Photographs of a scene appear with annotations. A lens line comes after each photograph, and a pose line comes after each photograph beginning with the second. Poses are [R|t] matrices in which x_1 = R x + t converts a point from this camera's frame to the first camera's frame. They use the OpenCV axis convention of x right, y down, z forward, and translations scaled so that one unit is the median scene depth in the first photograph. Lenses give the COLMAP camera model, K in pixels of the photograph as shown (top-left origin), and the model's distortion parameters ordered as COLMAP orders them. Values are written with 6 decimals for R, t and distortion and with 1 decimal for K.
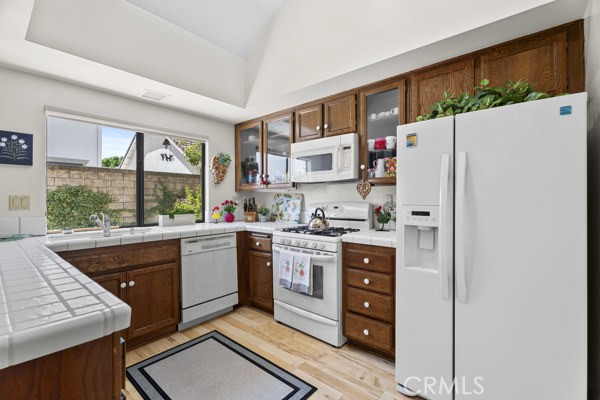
lens RADIAL K [[268.2, 0, 299.6], [0, 268.2, 199.1], [0, 0, 1]] dist [0.003040, -0.001181]
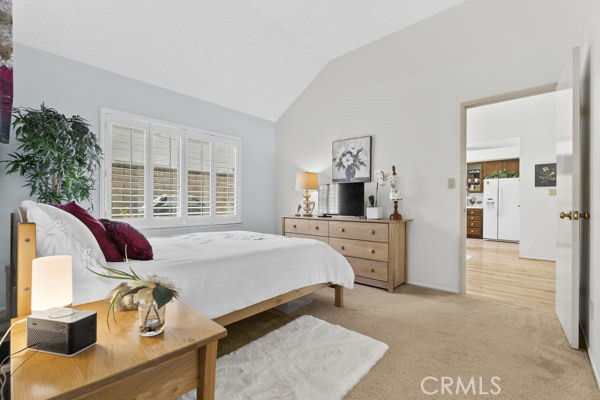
lens RADIAL K [[268.2, 0, 304.7], [0, 268.2, 201.9], [0, 0, 1]] dist [0.003040, -0.001181]
pose [[0.999652, 0.003950, -0.026094, -1.647461], [-0.004136, 0.999966, -0.007067, 0.093129], [0.026065, 0.007172, 0.999635, -2.326549]]
